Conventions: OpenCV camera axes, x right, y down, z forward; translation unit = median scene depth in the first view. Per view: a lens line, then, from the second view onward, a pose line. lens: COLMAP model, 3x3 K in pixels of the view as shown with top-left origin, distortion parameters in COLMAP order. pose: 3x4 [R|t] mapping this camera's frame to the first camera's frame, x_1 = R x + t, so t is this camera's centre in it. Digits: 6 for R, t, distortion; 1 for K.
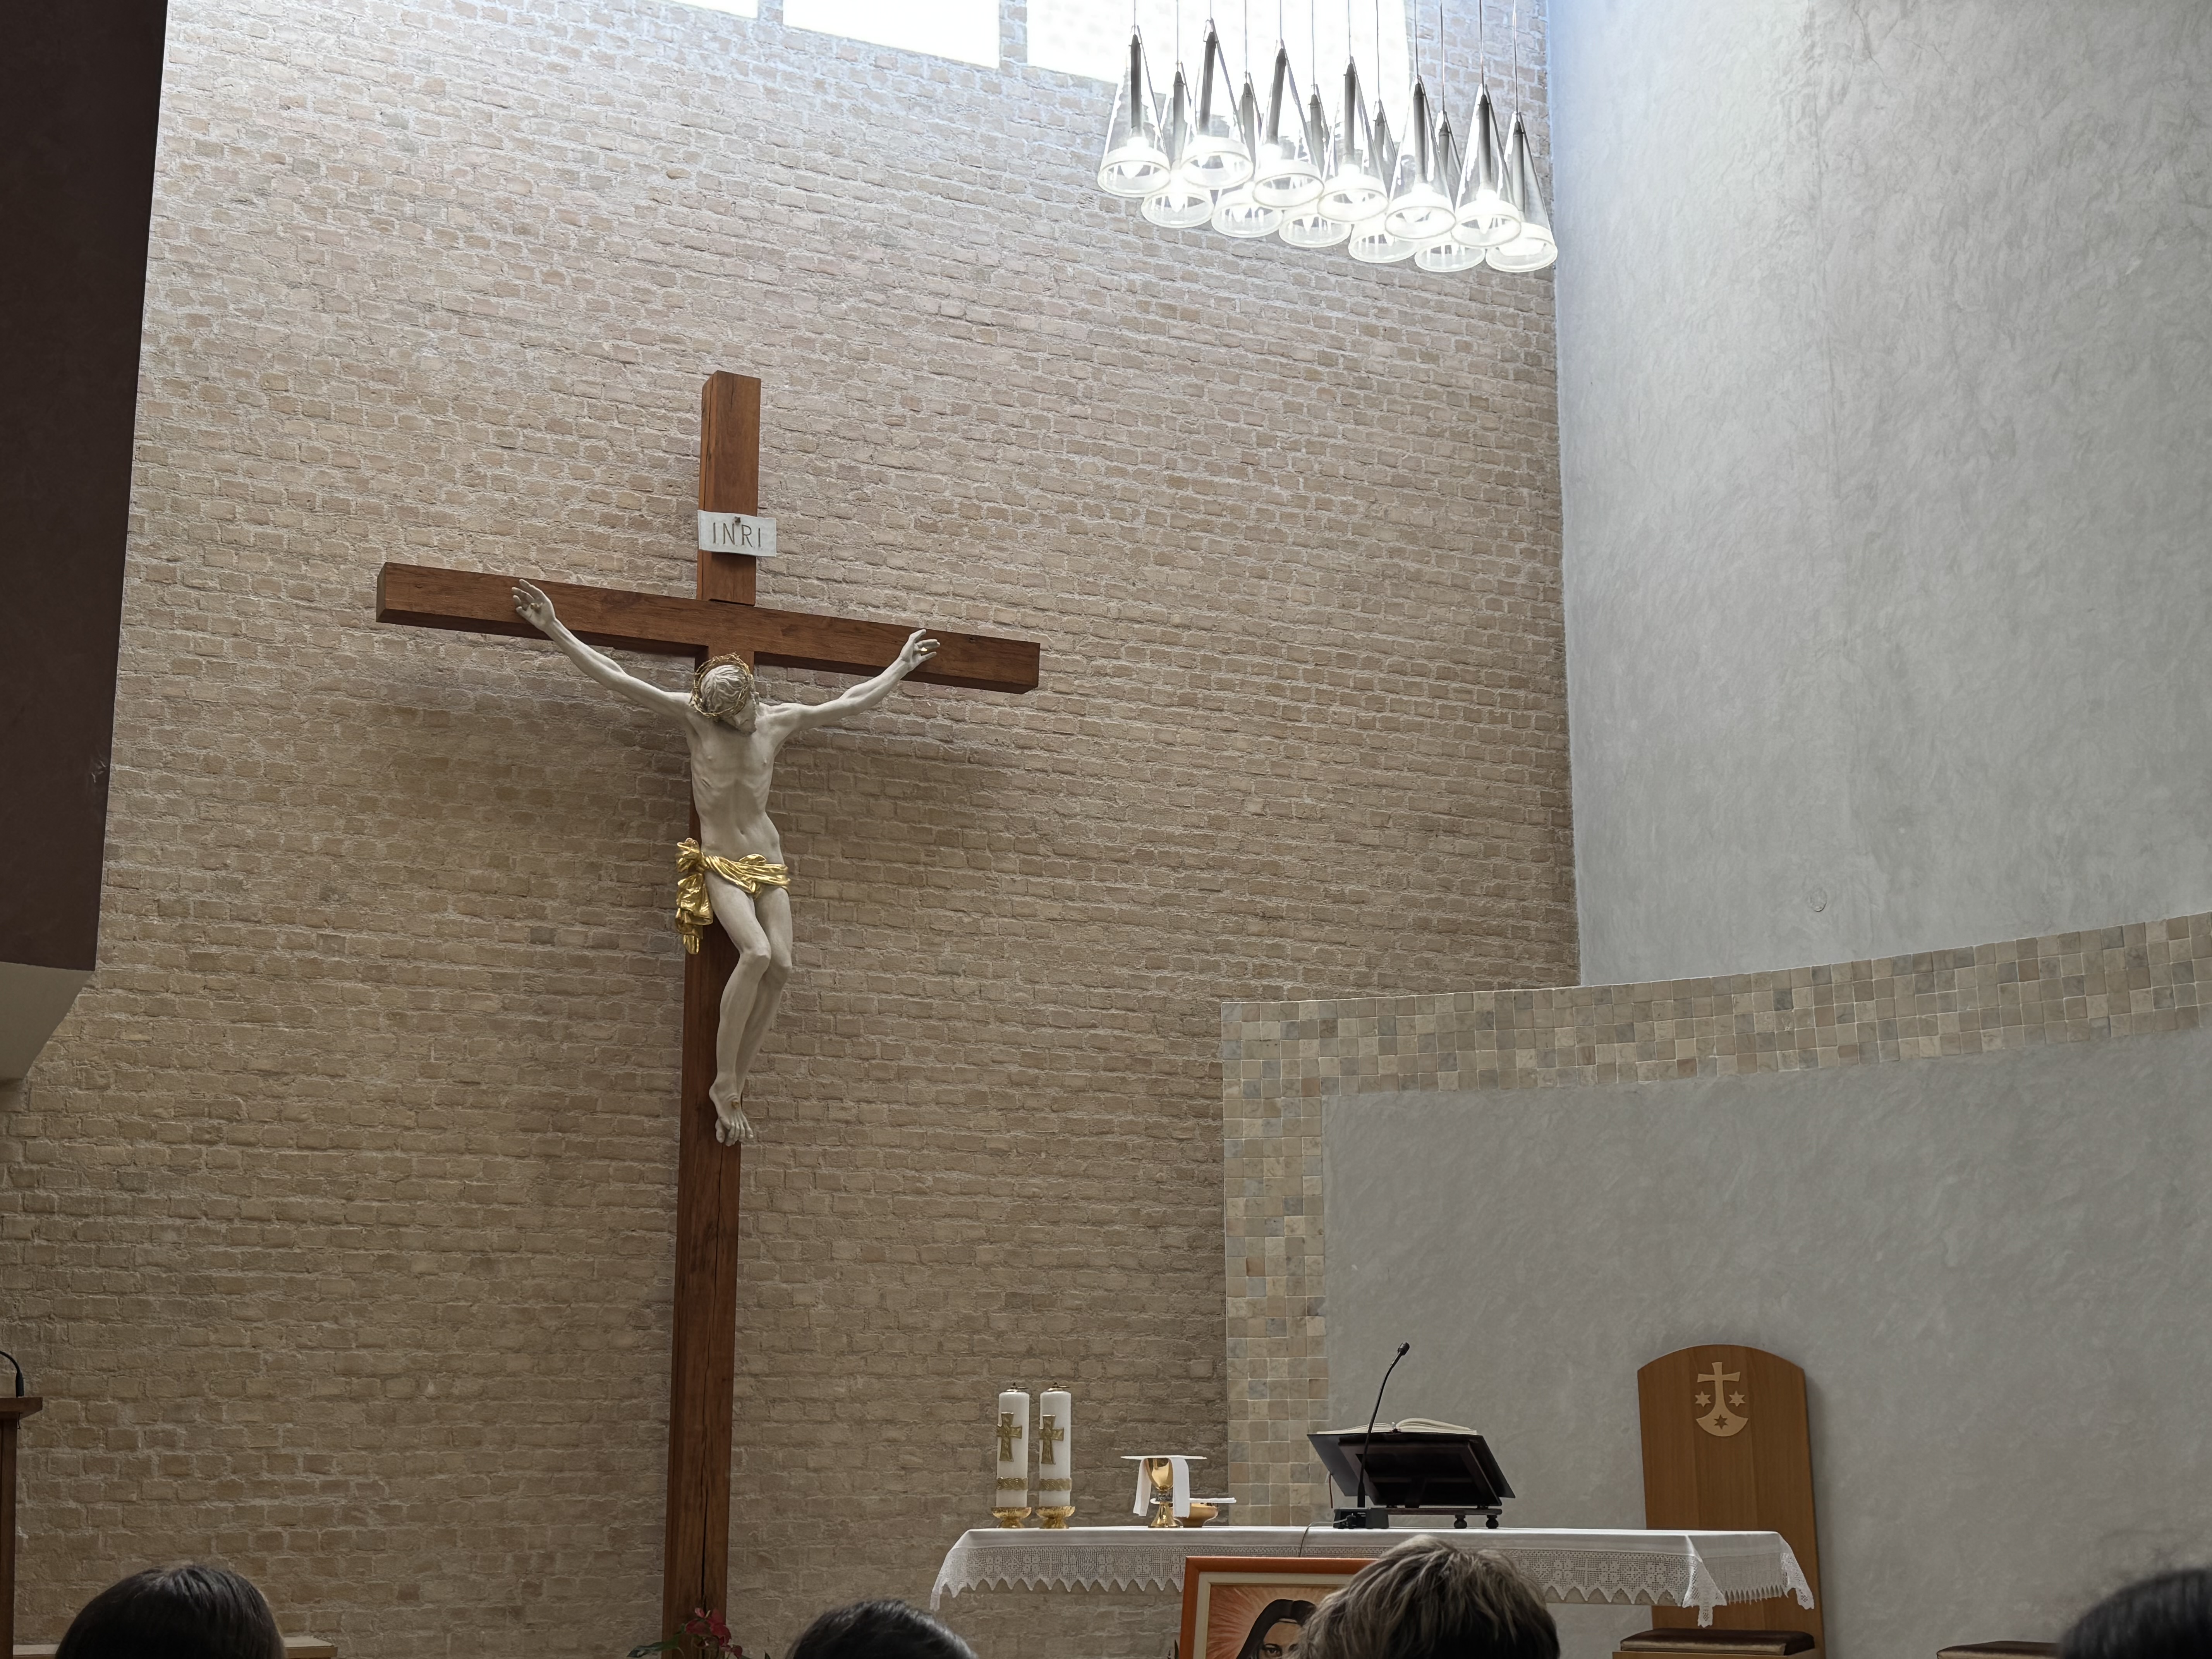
lens RADIAL K [[2820.2, 0, 1112.7], [0, 2820.2, 827.8], [0, 0, 1]] dist [0.127113, 0.000000]
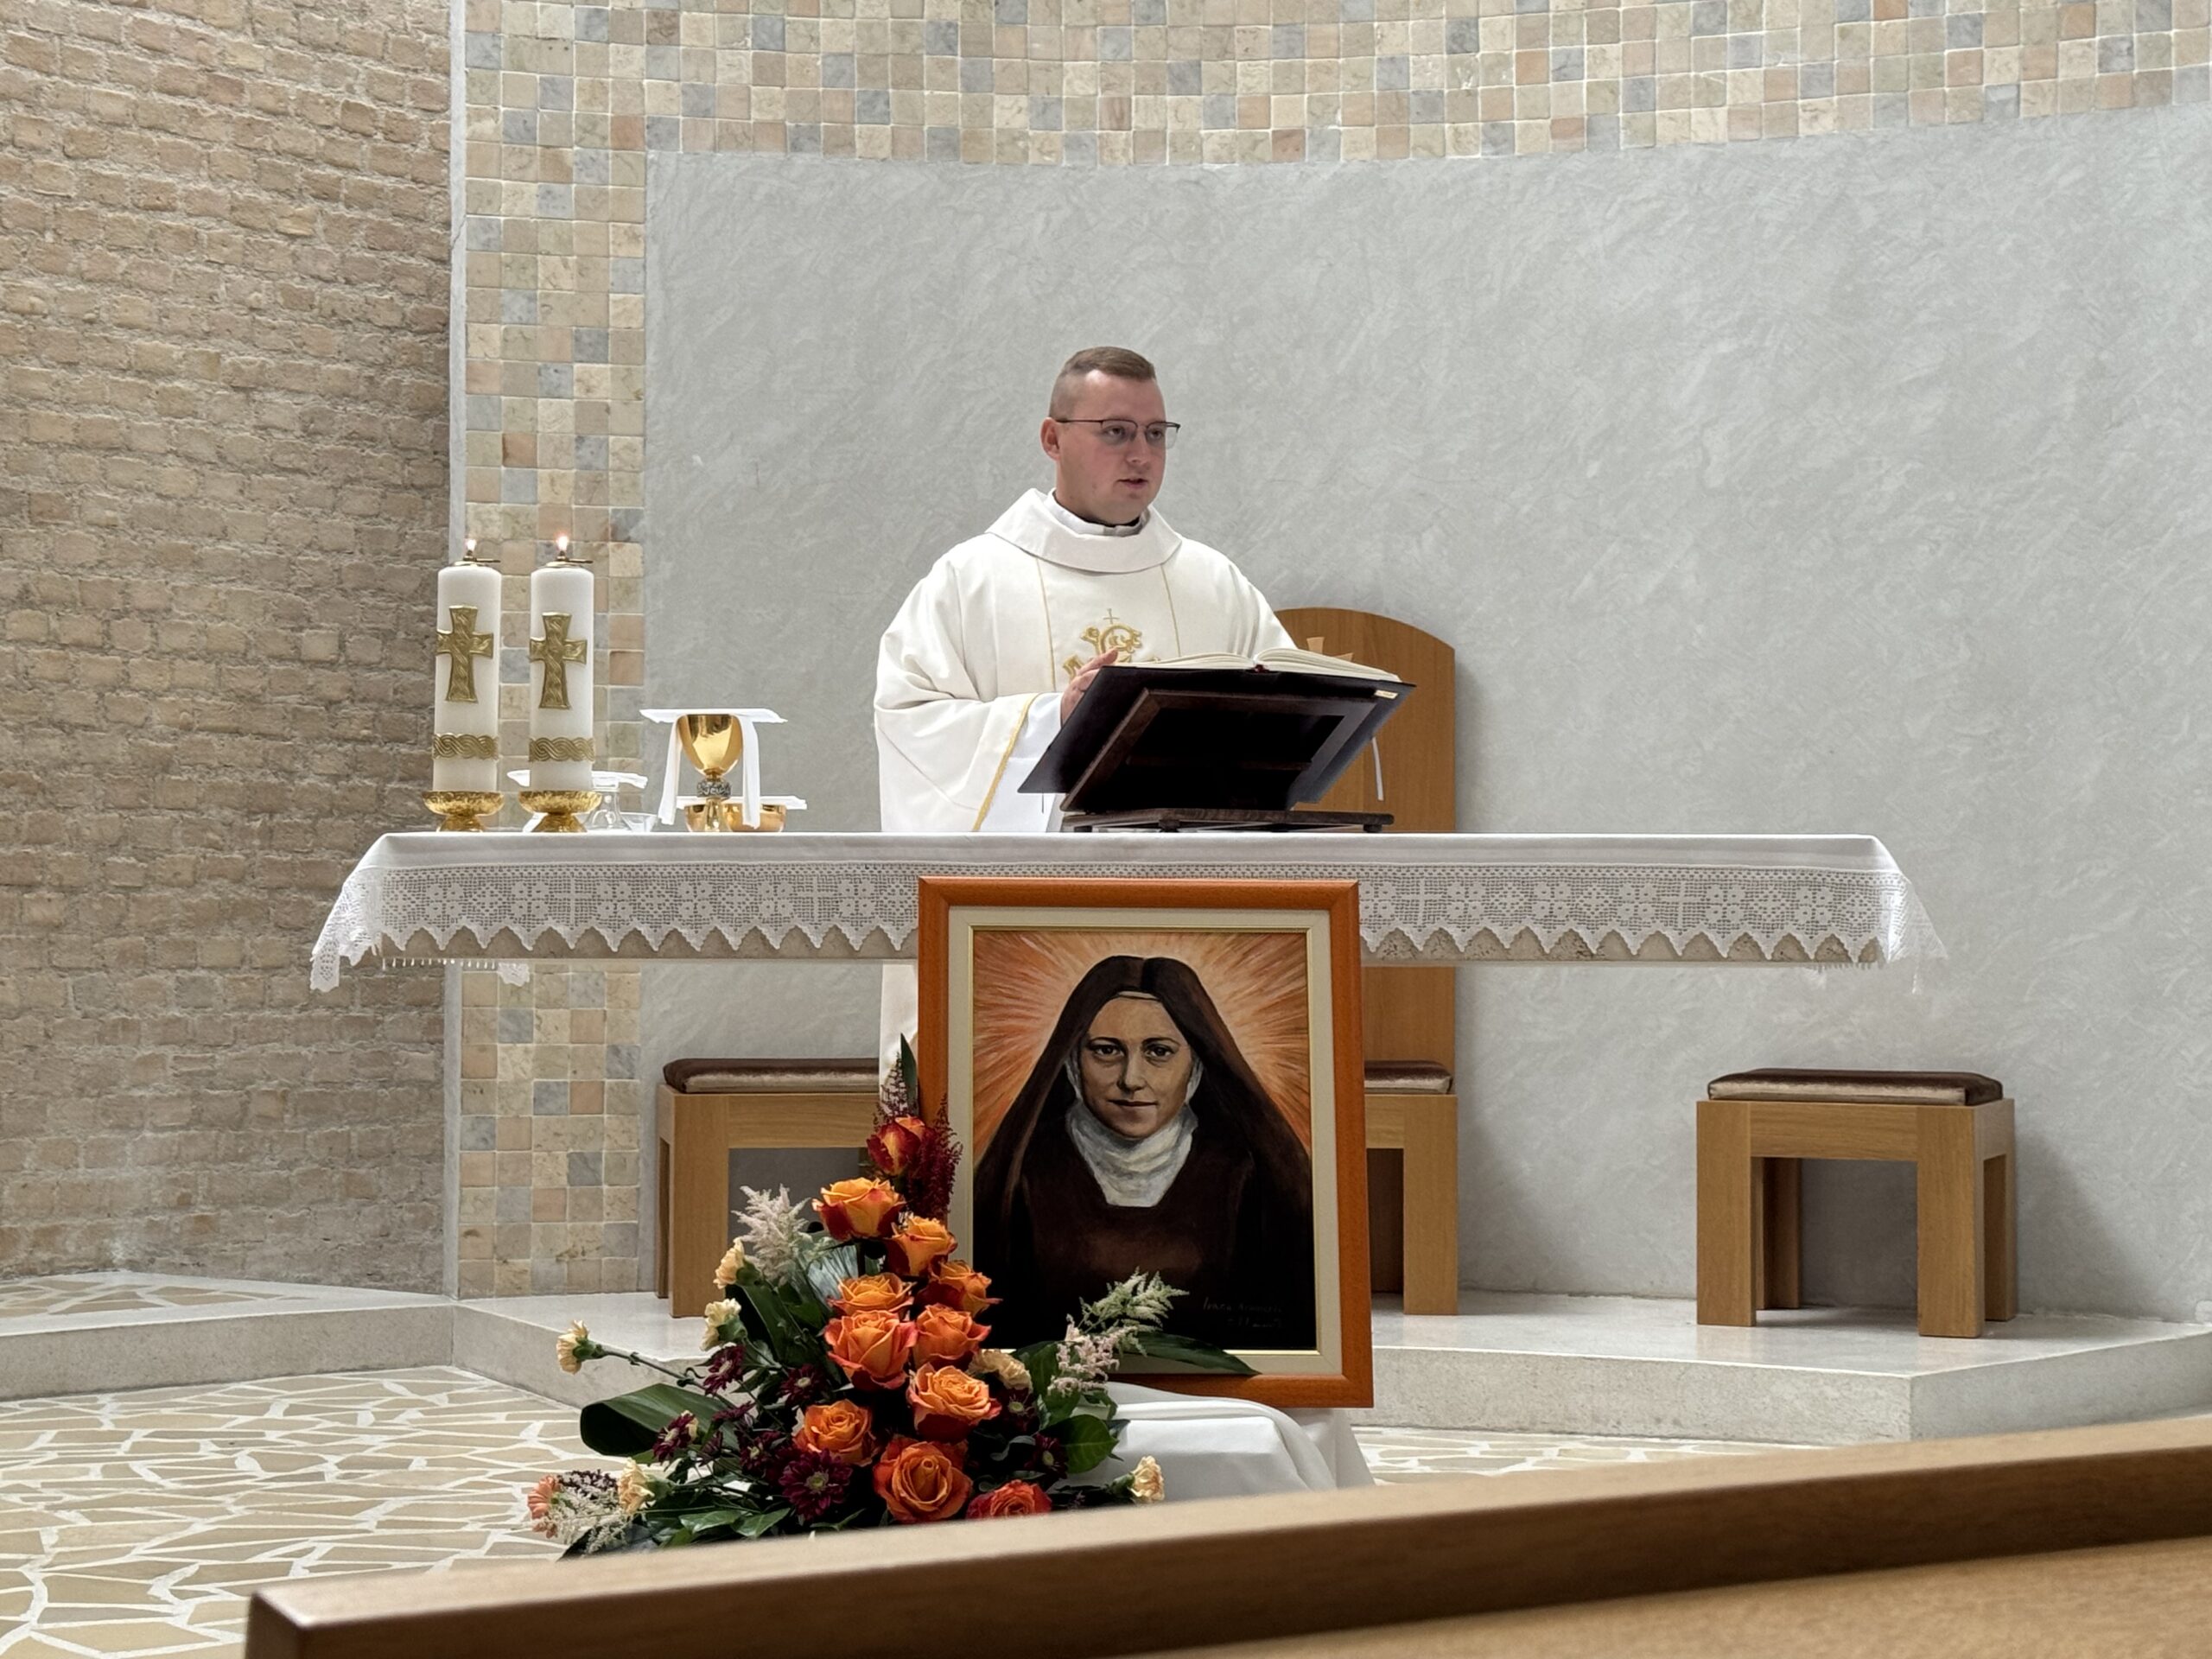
lens RADIAL K [[4000.9, 0, 1098.6], [0, 4000.9, 862.2], [0, 0, 1]] dist [0.132267, 0.000000]
pose [[0.923663, 0.018833, 0.382742, -0.140936], [-0.094558, 0.979108, 0.180018, 0.080472], [-0.371356, -0.202467, 0.906147, 0.227001]]
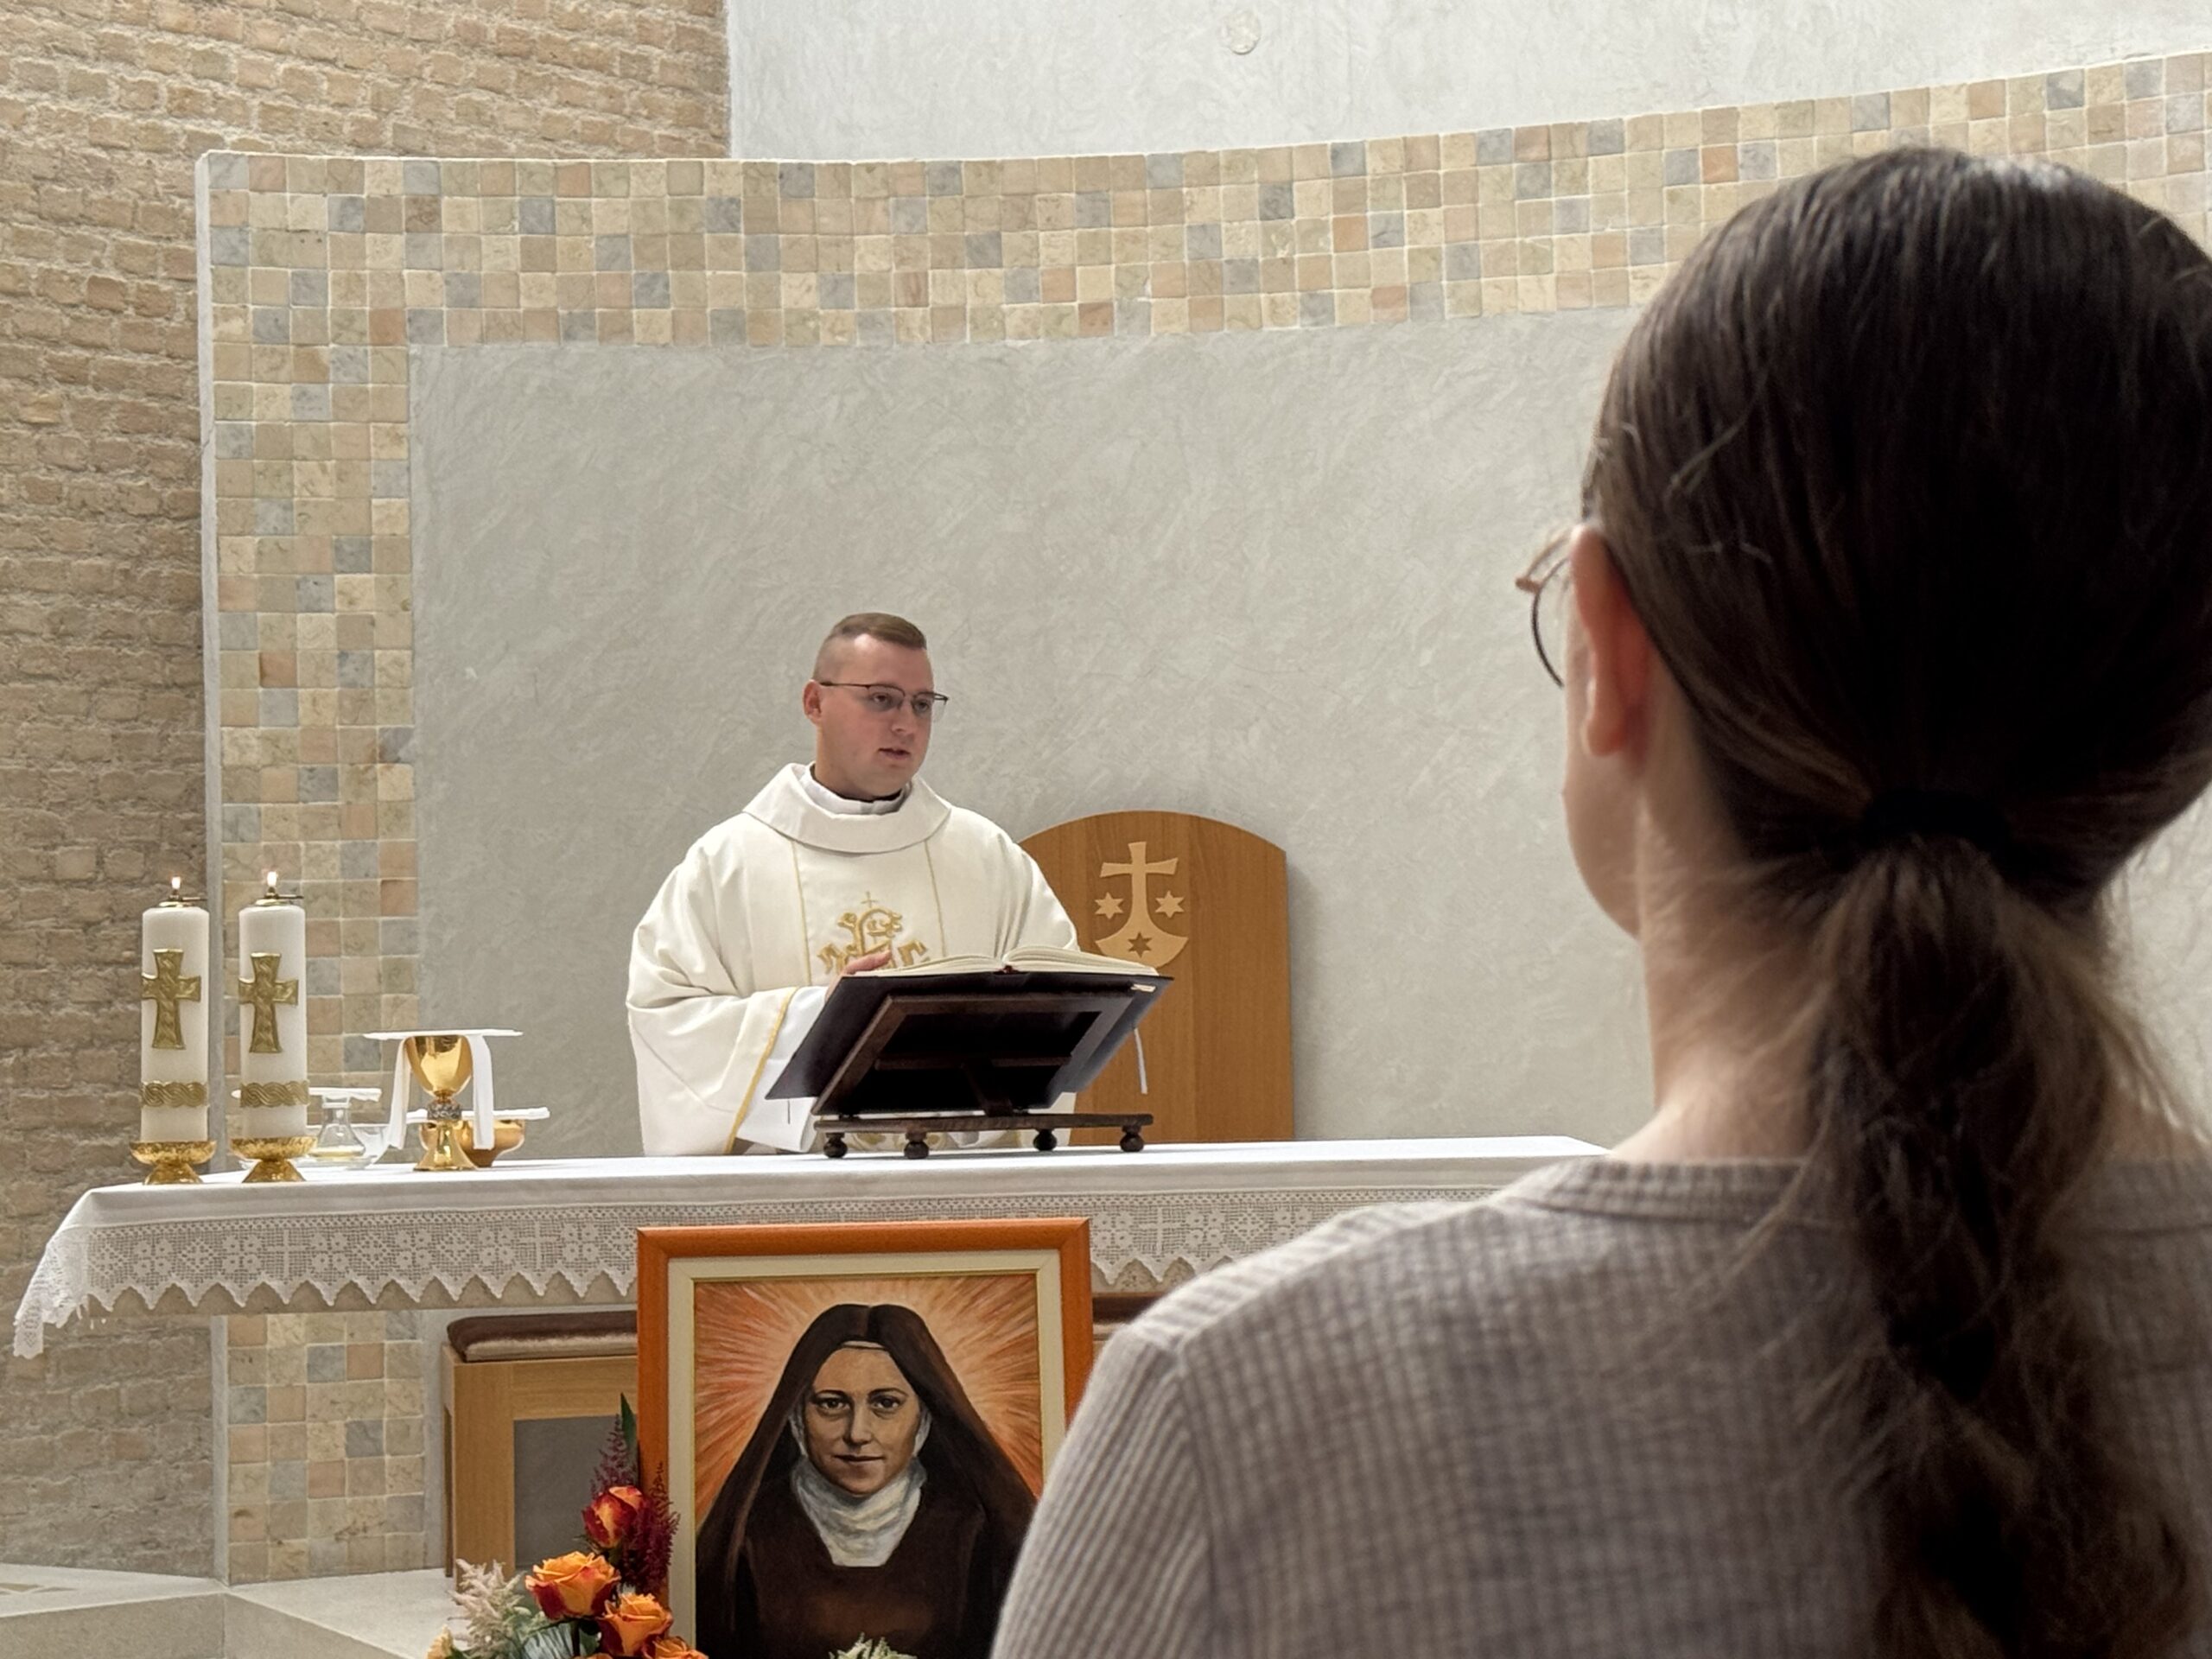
lens RADIAL K [[4584.0, 0, 1141.1], [0, 4584.0, 817.0], [0, 0, 1]] dist [0.143172, 0.000000]
pose [[0.916859, 0.000964, 0.399210, -0.138030], [-0.071463, 0.984241, 0.161751, 0.033745], [-0.392763, -0.176831, 0.902479, 0.171388]]
